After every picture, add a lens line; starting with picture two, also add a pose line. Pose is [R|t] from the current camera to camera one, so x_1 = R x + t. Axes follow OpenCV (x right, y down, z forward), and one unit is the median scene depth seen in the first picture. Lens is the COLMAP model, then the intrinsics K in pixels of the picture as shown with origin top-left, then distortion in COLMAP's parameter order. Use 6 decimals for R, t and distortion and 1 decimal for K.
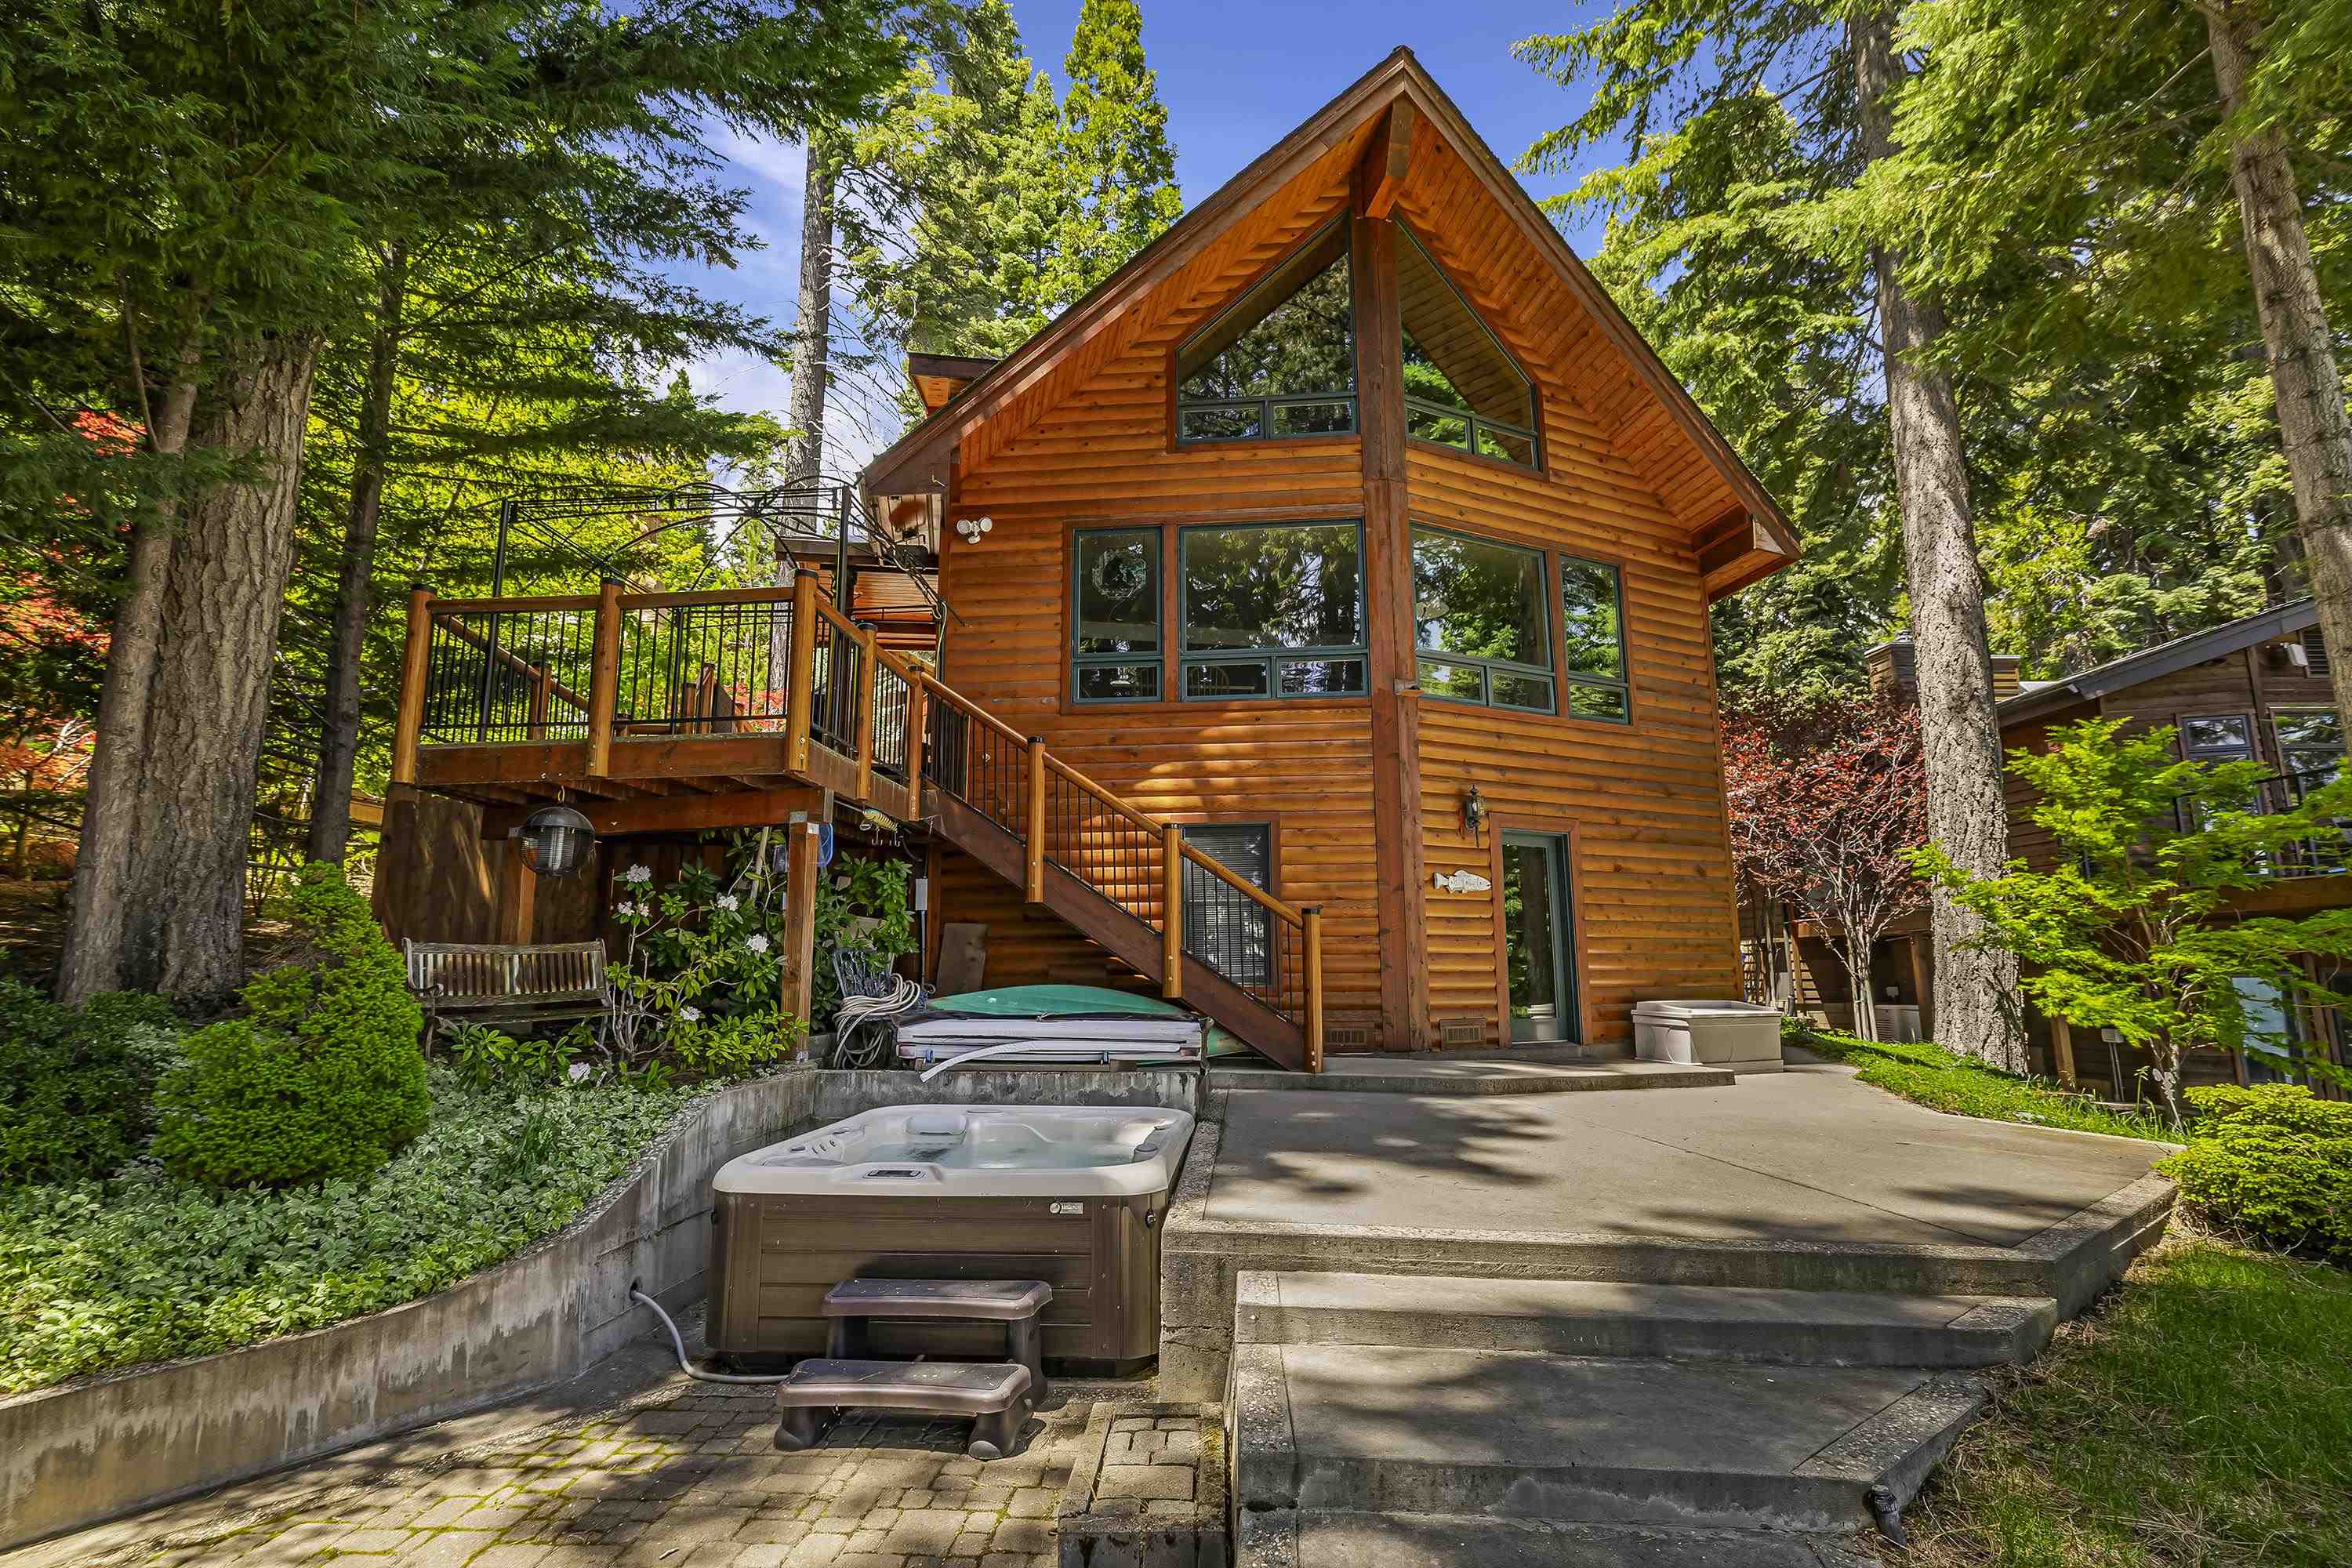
lens RADIAL K [[1114.0, 0, 1173.1], [0, 1114.0, 782.8], [0, 0, 1]] dist [0.001779, -0.000348]
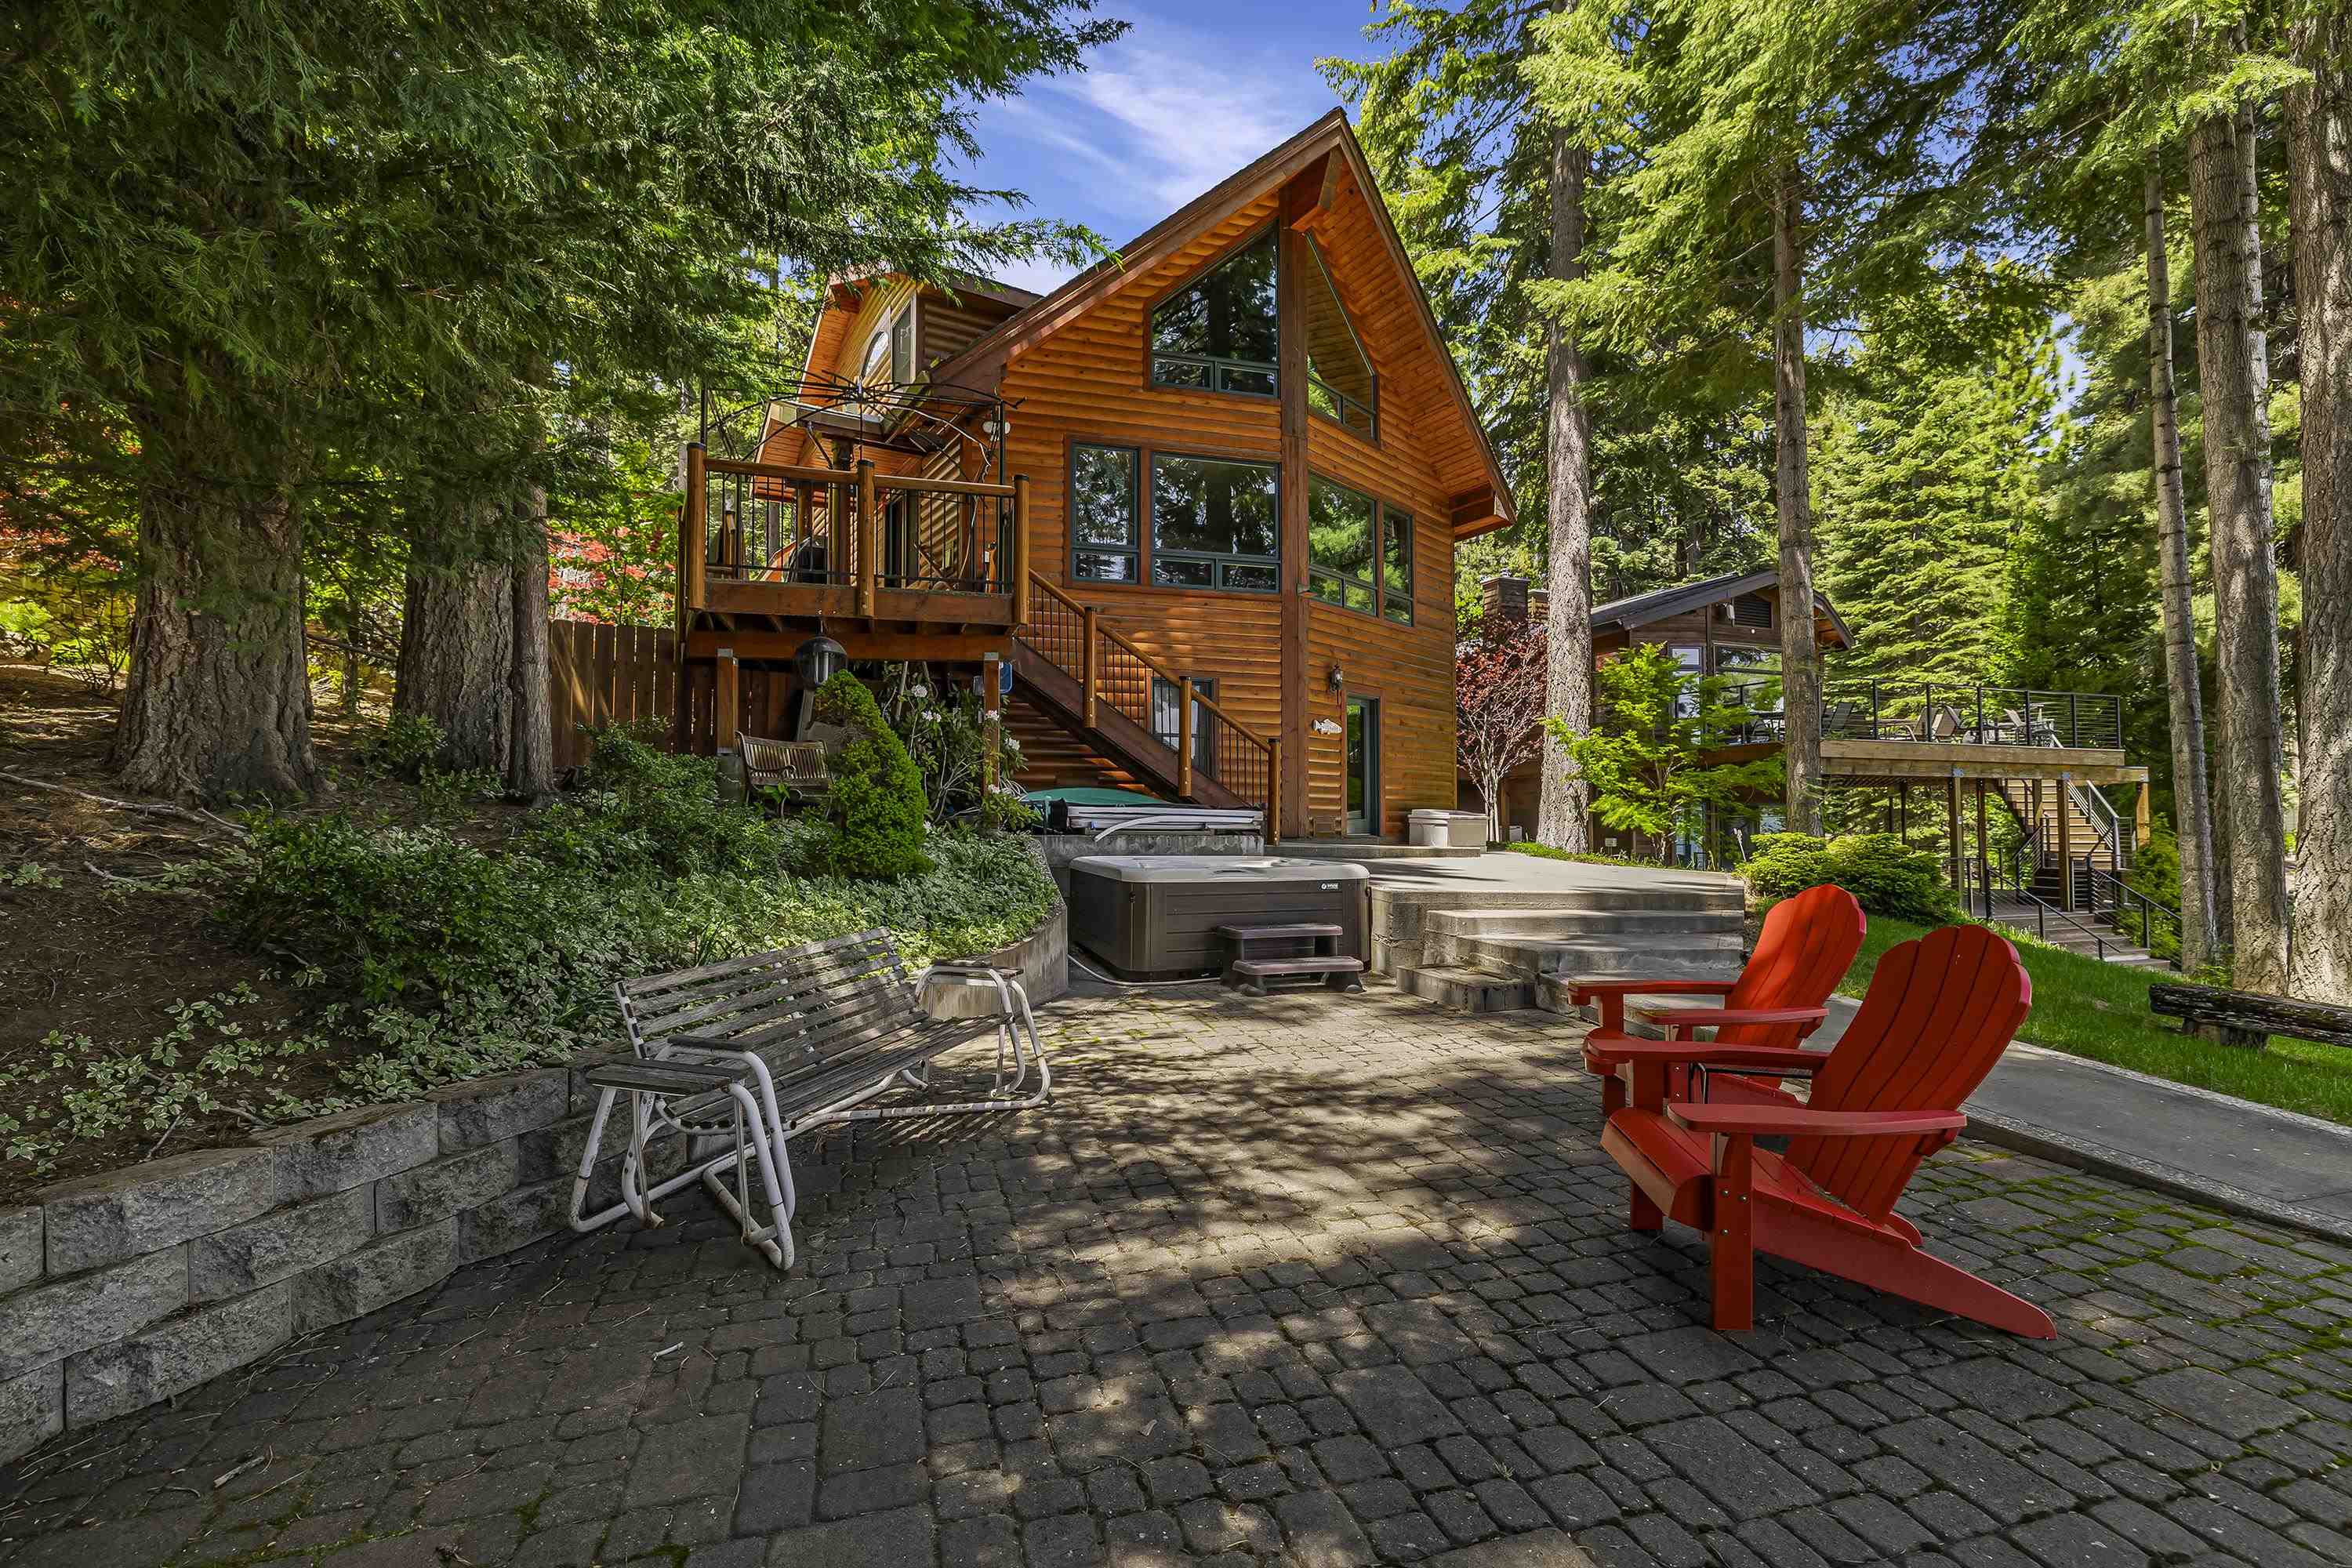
lens RADIAL K [[1016.4, 0, 1177.5], [0, 1016.4, 785.5], [0, 0, 1]] dist [0.012066, -0.000035]
pose [[0.932620, 0.019677, 0.360324, -0.353354], [-0.068495, 0.990013, 0.123220, 0.011109], [-0.354301, -0.139597, 0.924653, -0.163272]]
